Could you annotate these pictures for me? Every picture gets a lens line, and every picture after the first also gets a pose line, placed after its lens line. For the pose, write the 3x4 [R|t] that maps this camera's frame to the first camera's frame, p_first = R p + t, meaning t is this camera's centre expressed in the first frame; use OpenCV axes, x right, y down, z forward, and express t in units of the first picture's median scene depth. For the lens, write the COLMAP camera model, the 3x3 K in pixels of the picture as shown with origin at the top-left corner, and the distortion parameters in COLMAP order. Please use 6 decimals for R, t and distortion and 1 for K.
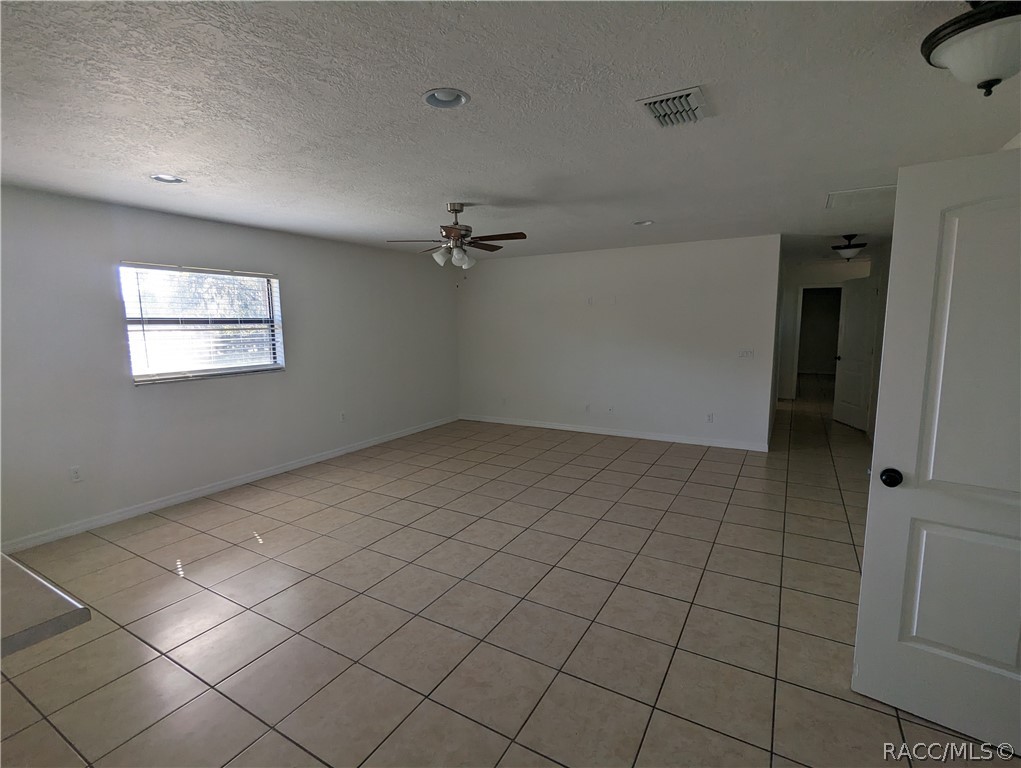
lens RADIAL K [[483.6, 0, 513.6], [0, 483.6, 384.1], [0, 0, 1]] dist [0.002637, -0.002863]
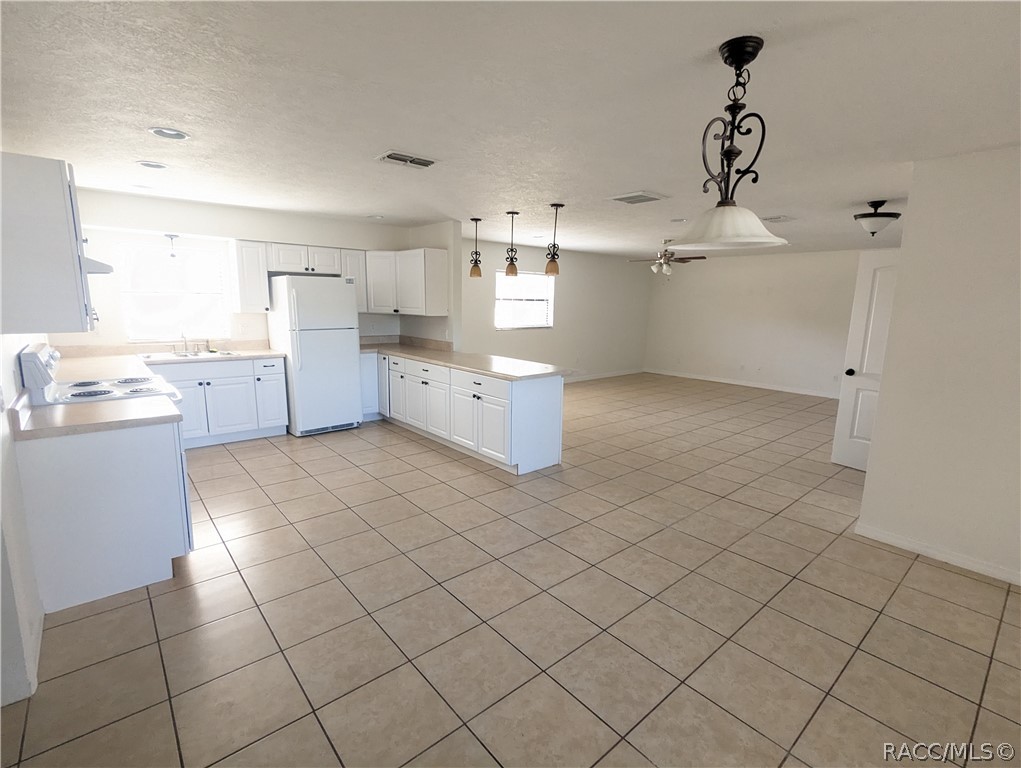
lens RADIAL K [[483.6, 0, 510.9], [0, 483.6, 387.2], [0, 0, 1]] dist [0.002637, -0.002863]
pose [[0.942113, 0.087294, -0.323733, -0.034999], [-0.070529, 0.995507, 0.063184, 0.113162], [0.327794, -0.036694, 0.944036, -0.956304]]
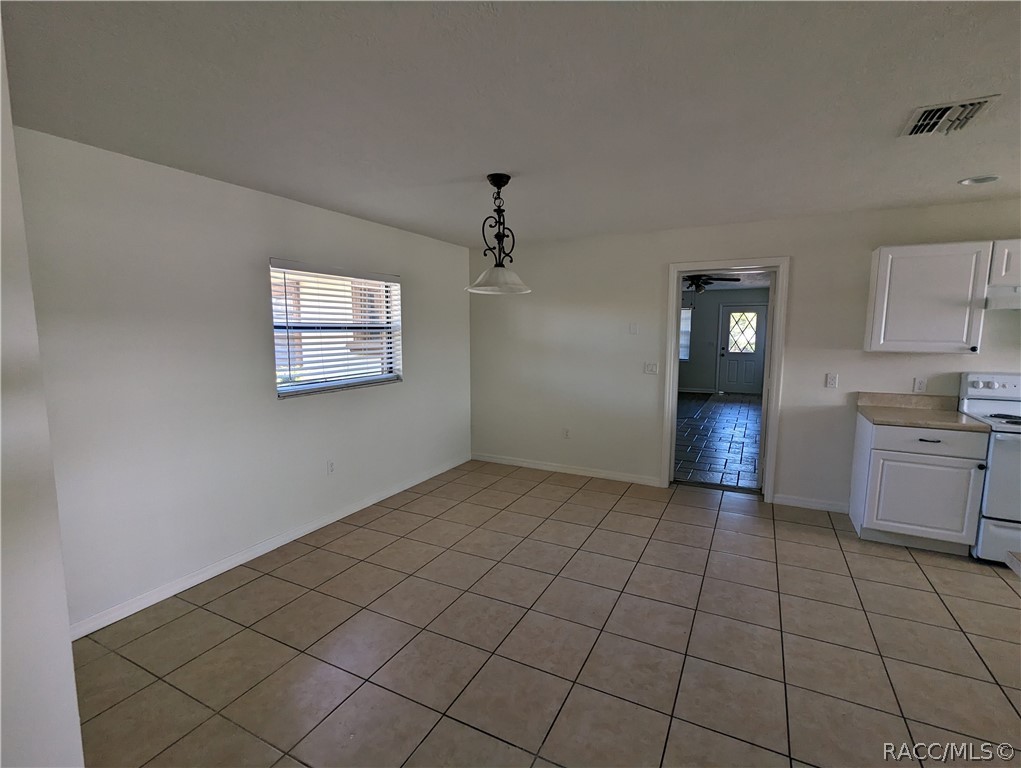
lens RADIAL K [[483.6, 0, 518.5], [0, 483.6, 402.3], [0, 0, 1]] dist [0.002637, -0.002863]
pose [[-0.998065, 0.018463, -0.059375, 0.010822], [0.001542, 0.961957, 0.273197, -0.045892], [0.062160, 0.272577, -0.960124, 0.338870]]
